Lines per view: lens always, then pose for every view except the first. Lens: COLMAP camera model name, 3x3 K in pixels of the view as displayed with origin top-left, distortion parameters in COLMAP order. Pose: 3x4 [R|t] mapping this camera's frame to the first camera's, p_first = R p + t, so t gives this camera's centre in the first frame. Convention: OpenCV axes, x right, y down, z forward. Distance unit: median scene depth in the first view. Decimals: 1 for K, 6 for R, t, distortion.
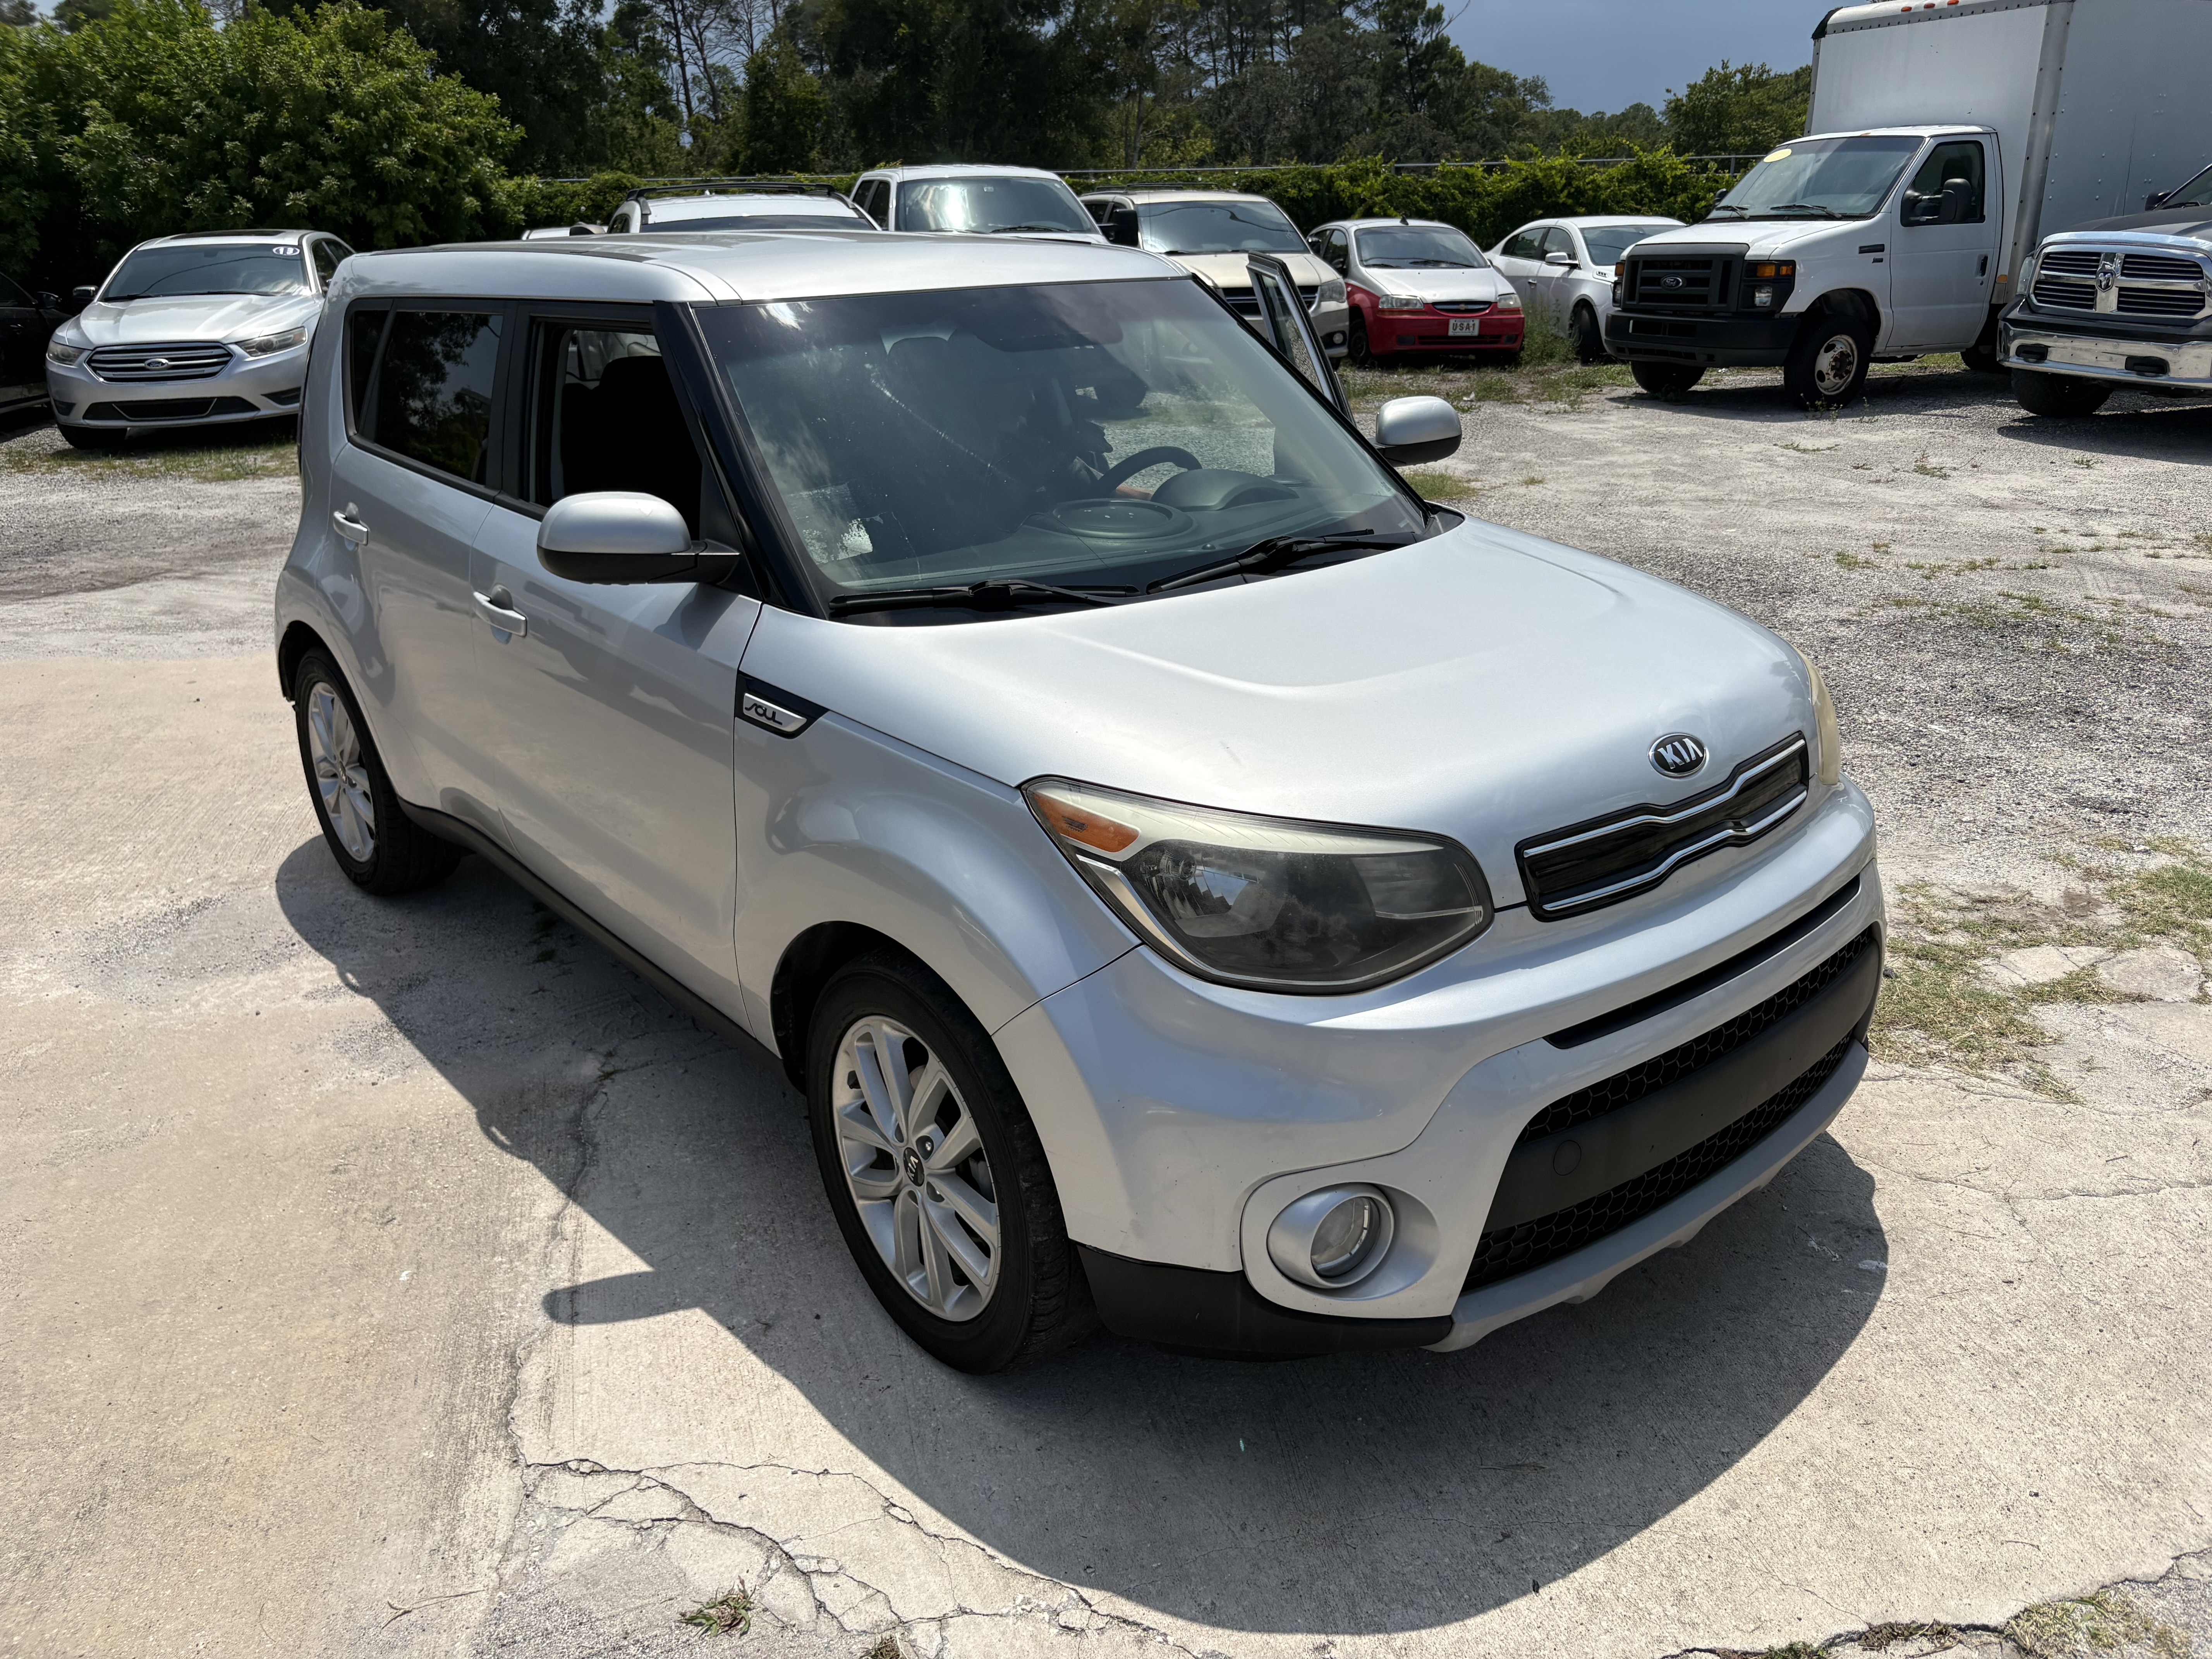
lens RADIAL K [[1717.0, 0, 1106.0], [0, 1717.0, 829.5], [0, 0, 1]] dist [0.070606, -0.093752]
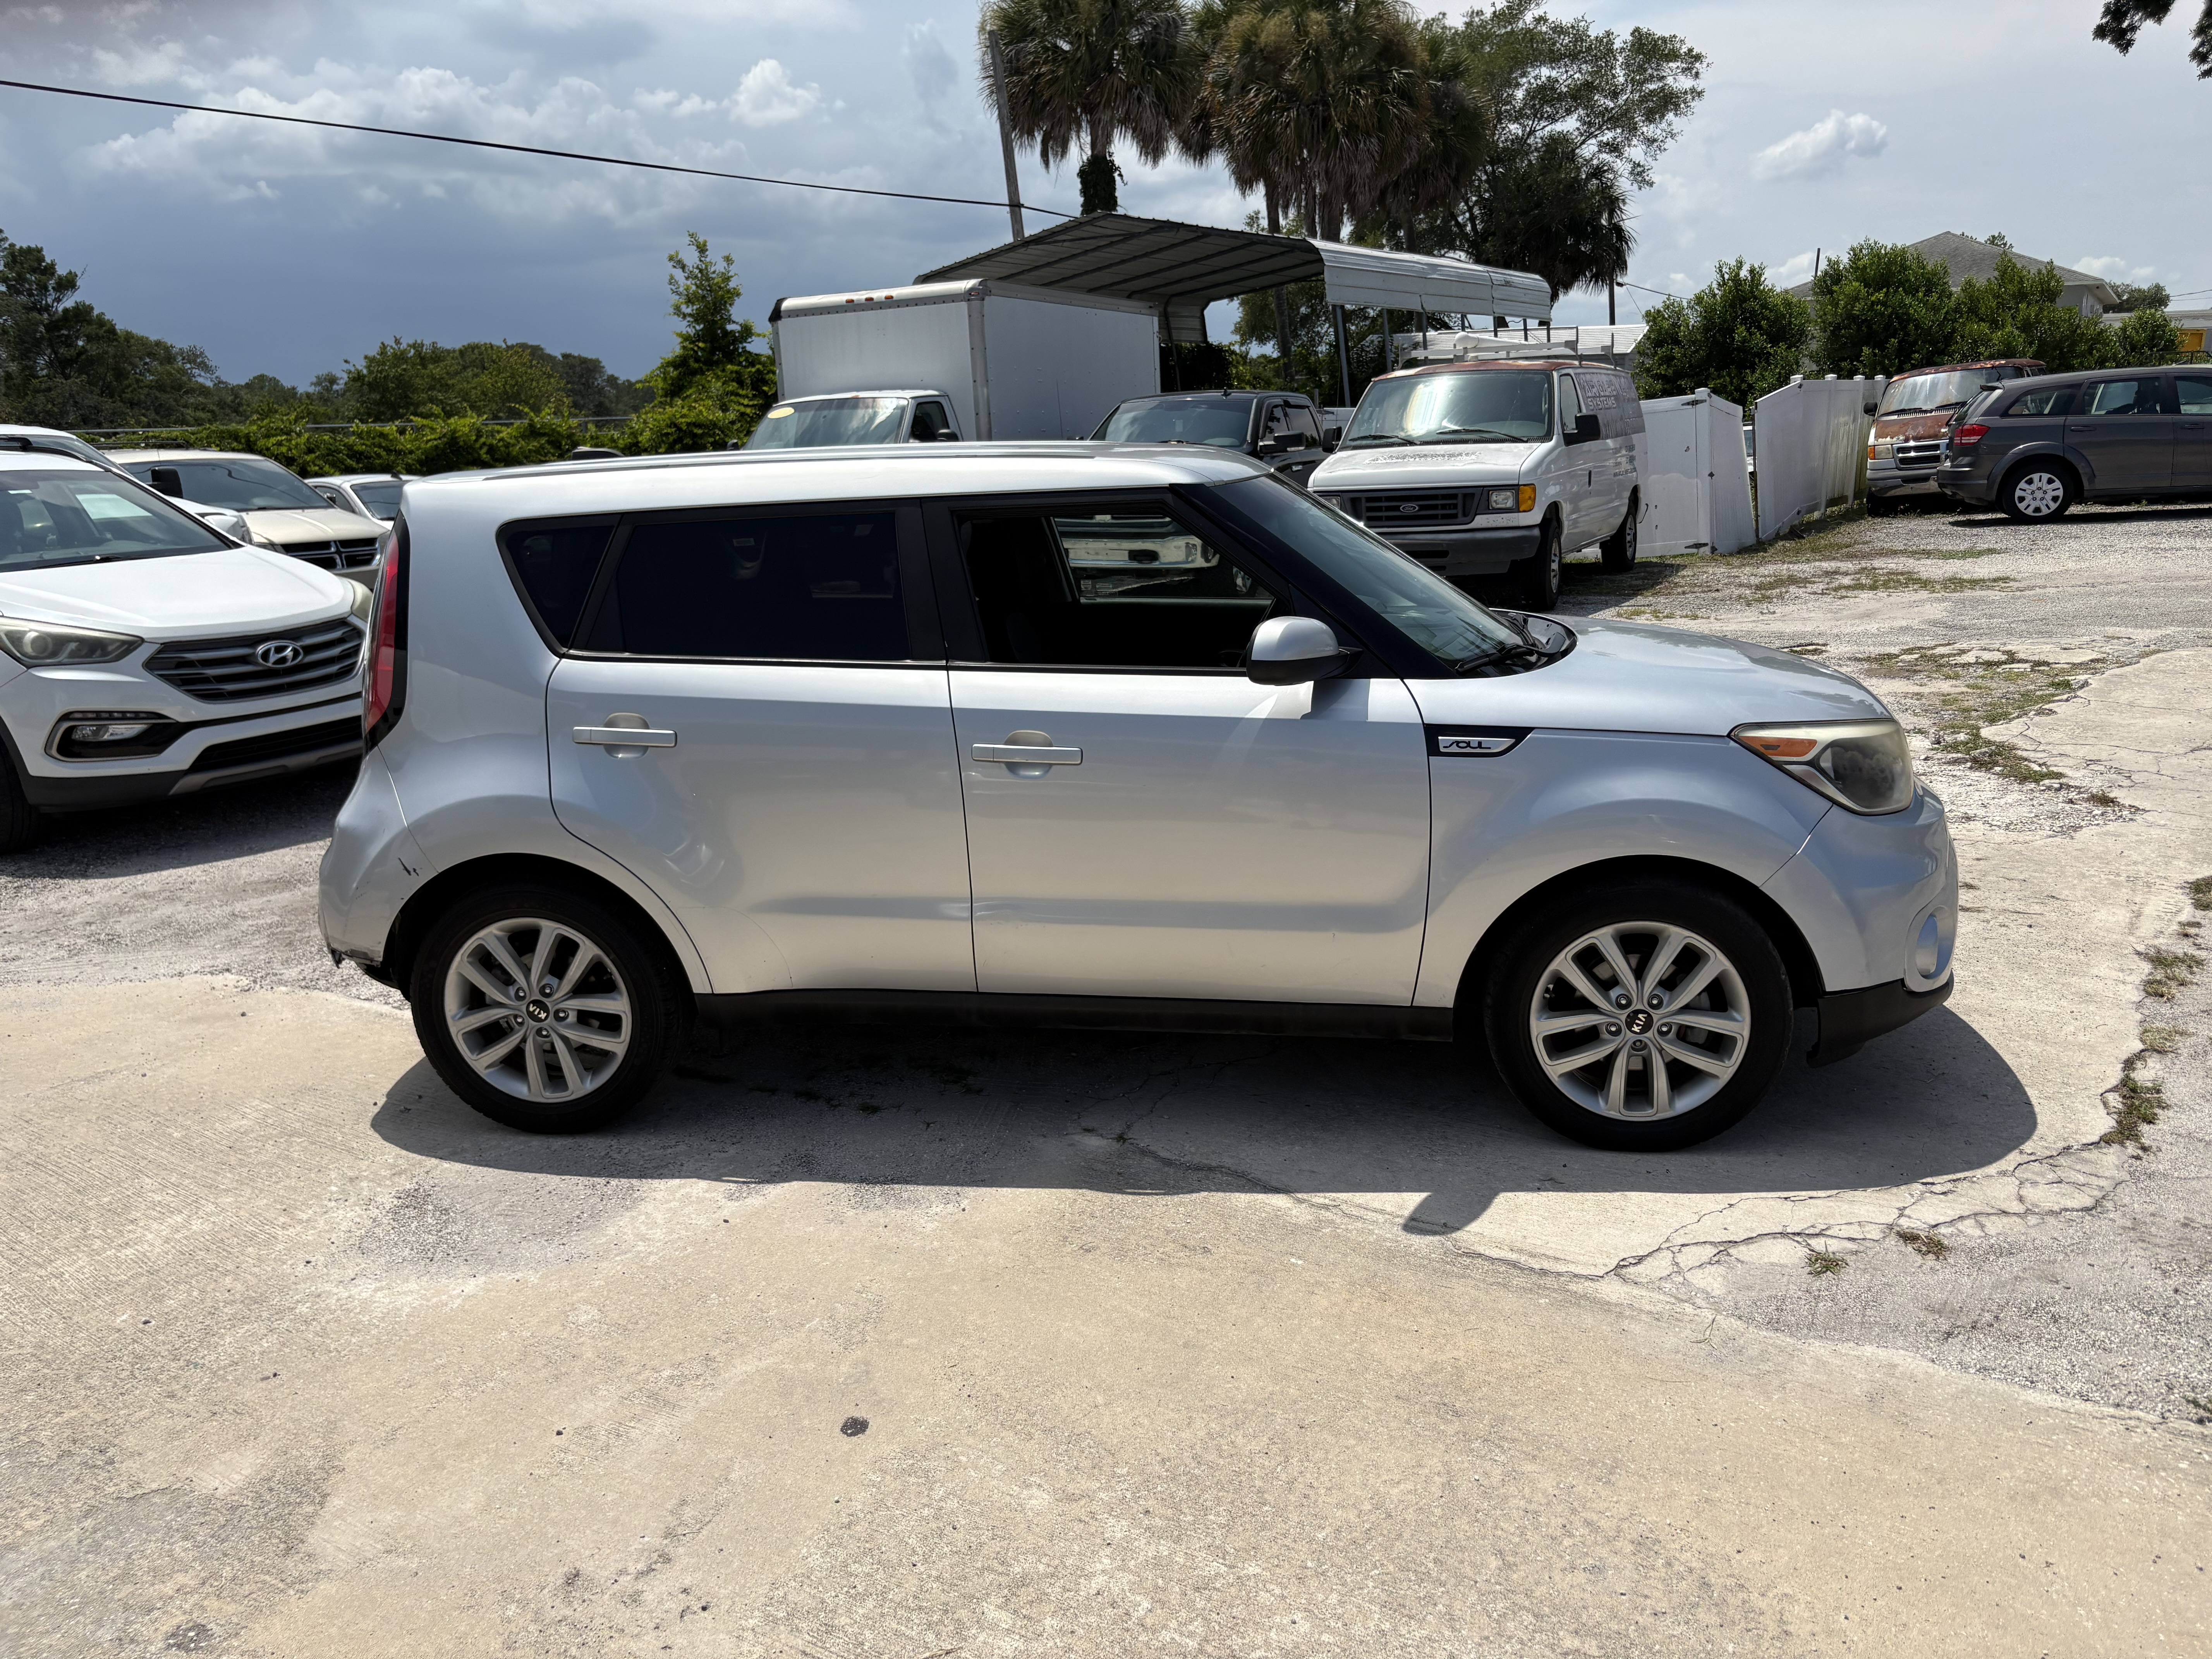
lens RADIAL K [[1717.0, 0, 1106.0], [0, 1717.0, 829.5], [0, 0, 1]] dist [0.070606, -0.093752]
pose [[0.728741, -0.163466, 0.664993, -0.195794], [0.255917, 0.965739, -0.043056, -0.002258], [-0.635172, 0.201560, 0.745607, 0.020647]]
